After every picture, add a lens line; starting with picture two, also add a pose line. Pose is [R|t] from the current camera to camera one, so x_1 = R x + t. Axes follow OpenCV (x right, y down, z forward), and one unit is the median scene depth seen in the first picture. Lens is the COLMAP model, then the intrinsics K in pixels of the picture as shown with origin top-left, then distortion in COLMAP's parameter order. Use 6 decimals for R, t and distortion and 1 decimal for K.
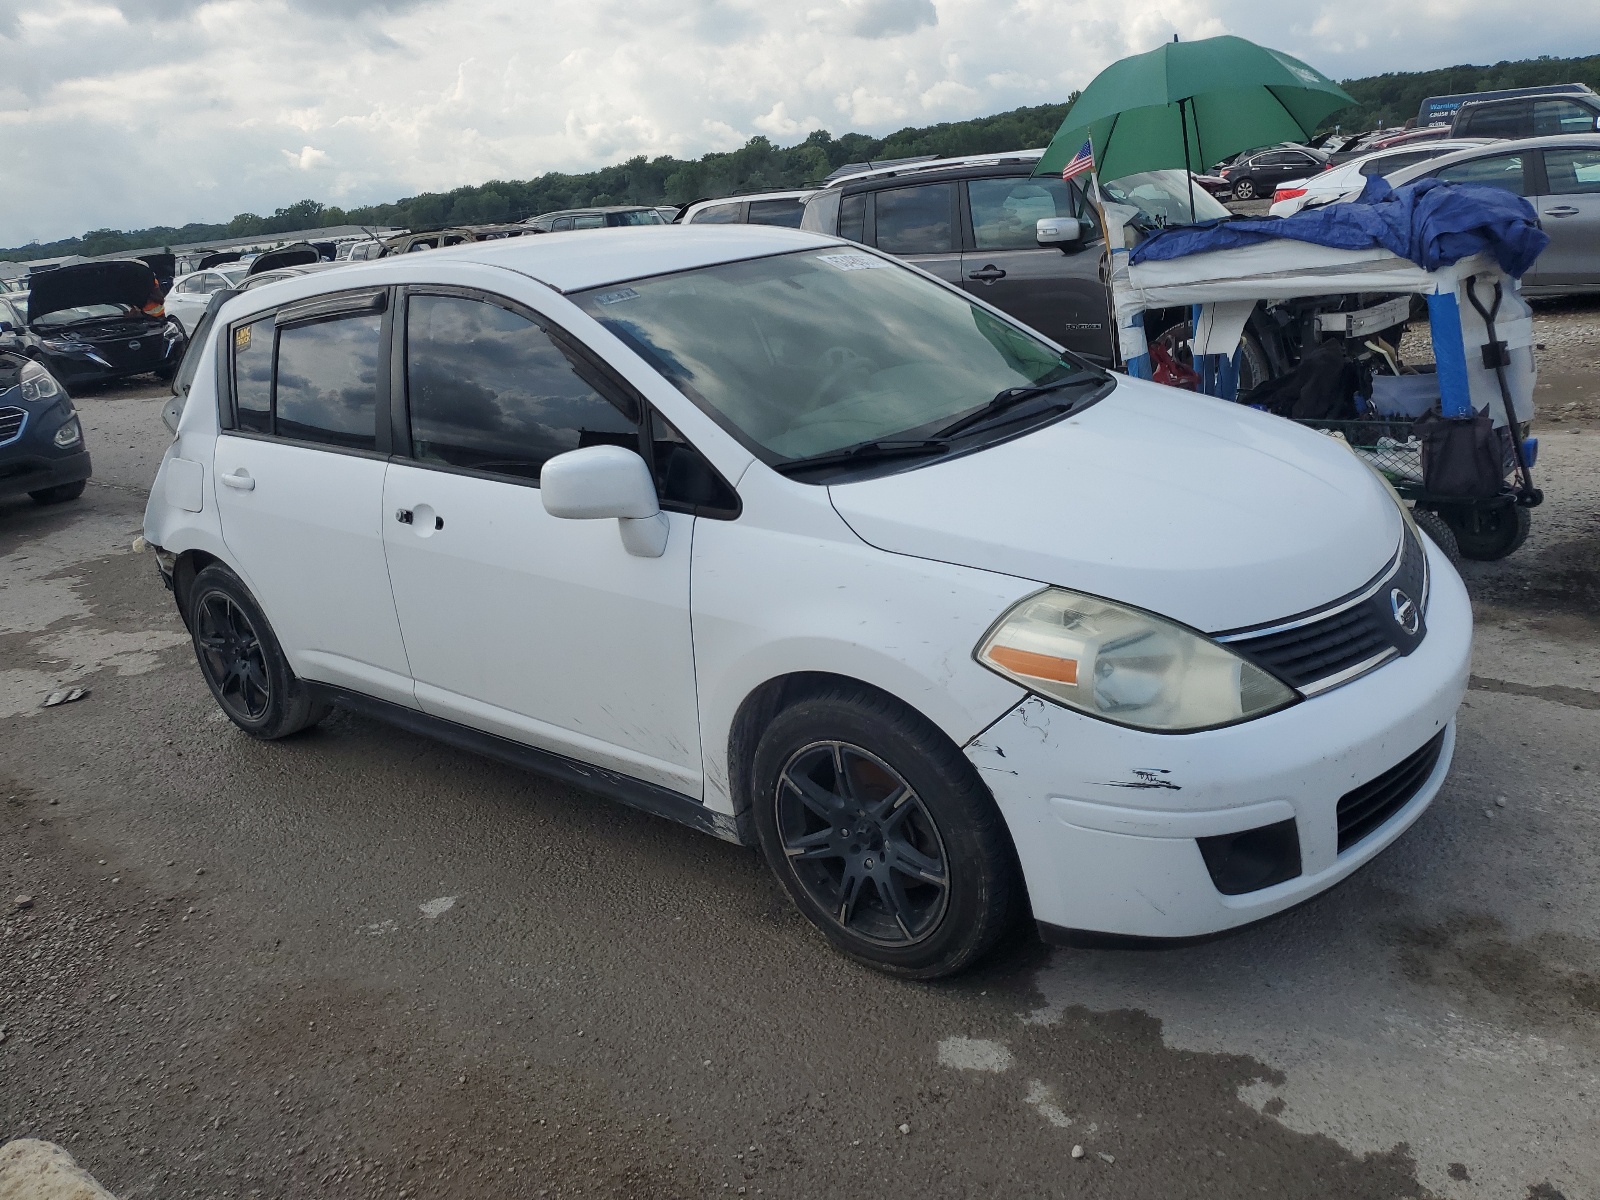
lens RADIAL K [[1204.9, 0, 800.1], [0, 1204.9, 596.0], [0, 0, 1]] dist [-0.000797, 0.009971]
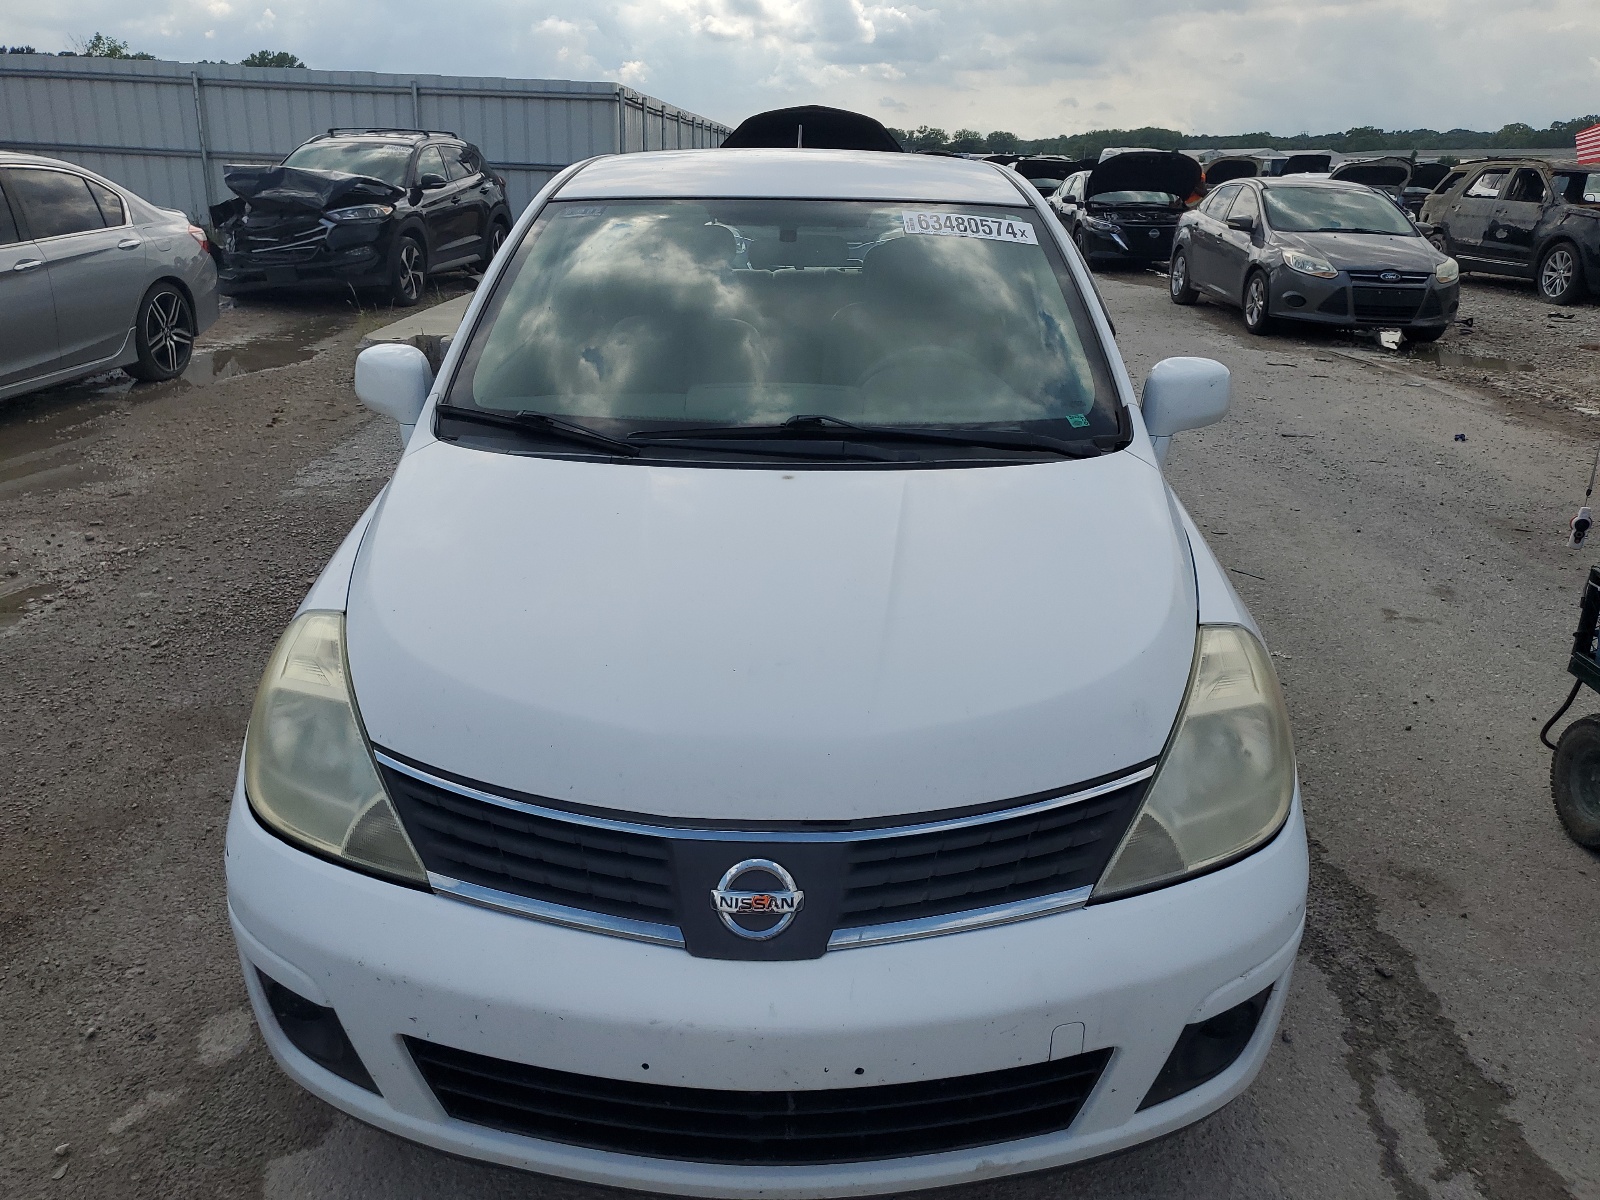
lens RADIAL K [[1204.9, 0, 800.2], [0, 1204.9, 604.6], [0, 0, 1]] dist [-0.000797, 0.009971]
pose [[0.624164, 0.374221, -0.685841, 0.951422], [-0.321296, 0.923108, 0.211280, -0.282390], [0.712171, 0.088485, 0.696407, 0.626997]]
